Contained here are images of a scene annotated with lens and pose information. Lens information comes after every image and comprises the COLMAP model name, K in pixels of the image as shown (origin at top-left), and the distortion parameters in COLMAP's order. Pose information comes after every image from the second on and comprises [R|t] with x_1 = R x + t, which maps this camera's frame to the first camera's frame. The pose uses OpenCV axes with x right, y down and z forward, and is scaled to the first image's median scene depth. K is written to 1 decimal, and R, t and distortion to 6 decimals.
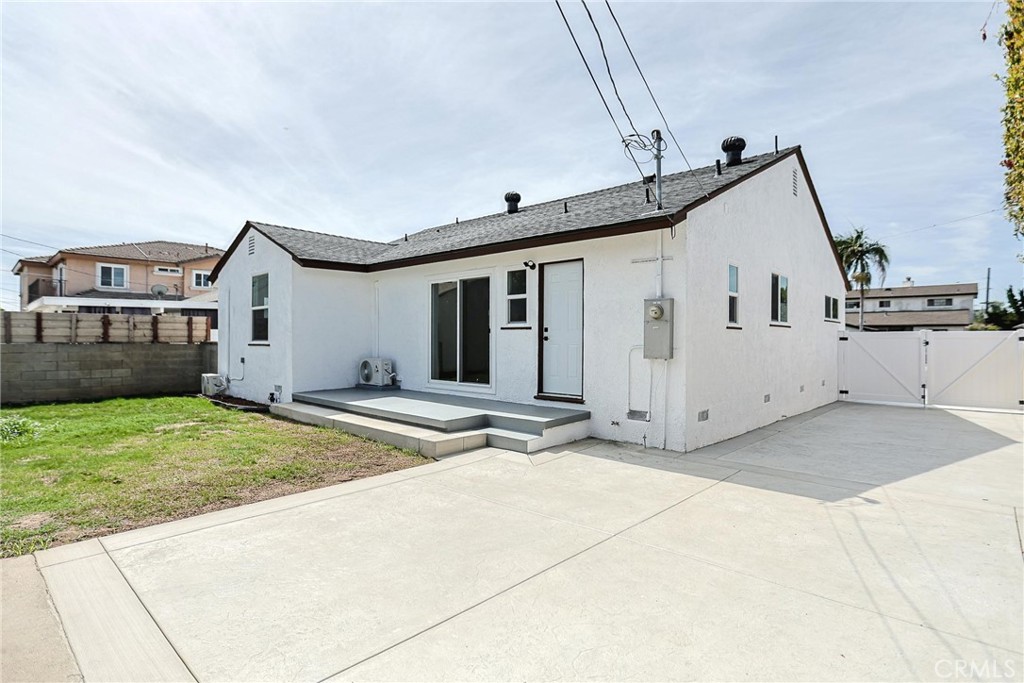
lens RADIAL K [[507.2, 0, 503.6], [0, 507.2, 335.4], [0, 0, 1]] dist [-0.017018, 0.000589]
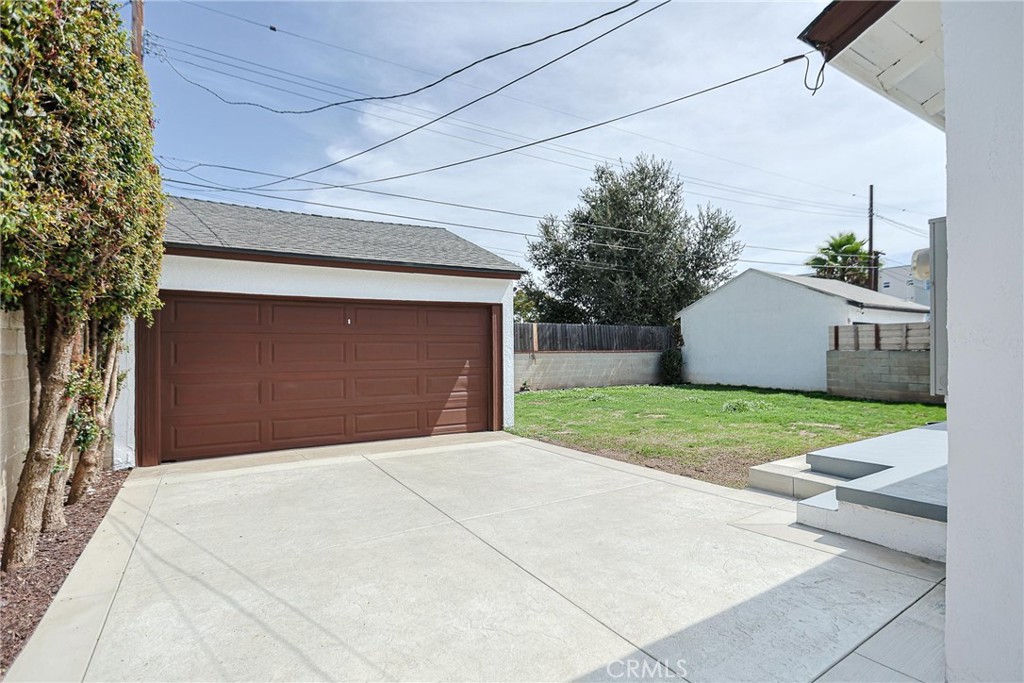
lens RADIAL K [[507.2, 0, 525.8], [0, 507.2, 340.6], [0, 0, 1]] dist [-0.017018, 0.000589]
pose [[-0.239547, -0.019288, -0.970693, 0.395244], [0.012290, 0.999662, -0.022896, 0.008882], [0.970807, -0.017414, -0.239229, 0.444532]]
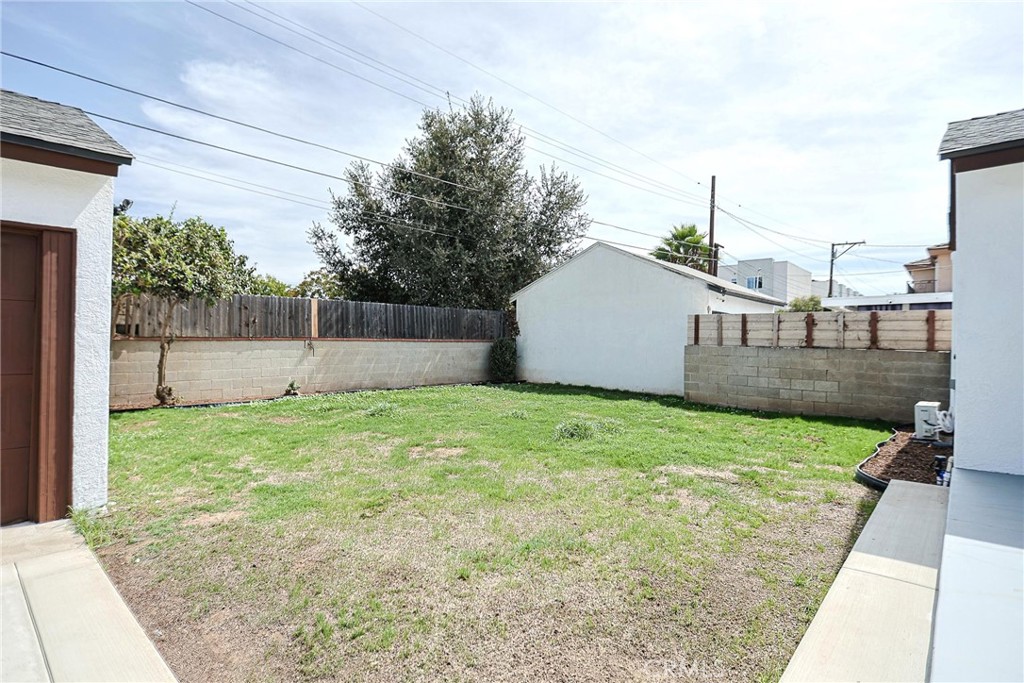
lens RADIAL K [[507.2, 0, 512.5], [0, 507.2, 333.8], [0, 0, 1]] dist [-0.017018, 0.000589]
pose [[0.017904, -0.010467, -0.999785, 0.017664], [-0.008495, 0.999908, -0.010620, 0.005112], [0.999804, 0.008683, 0.017813, 0.507095]]
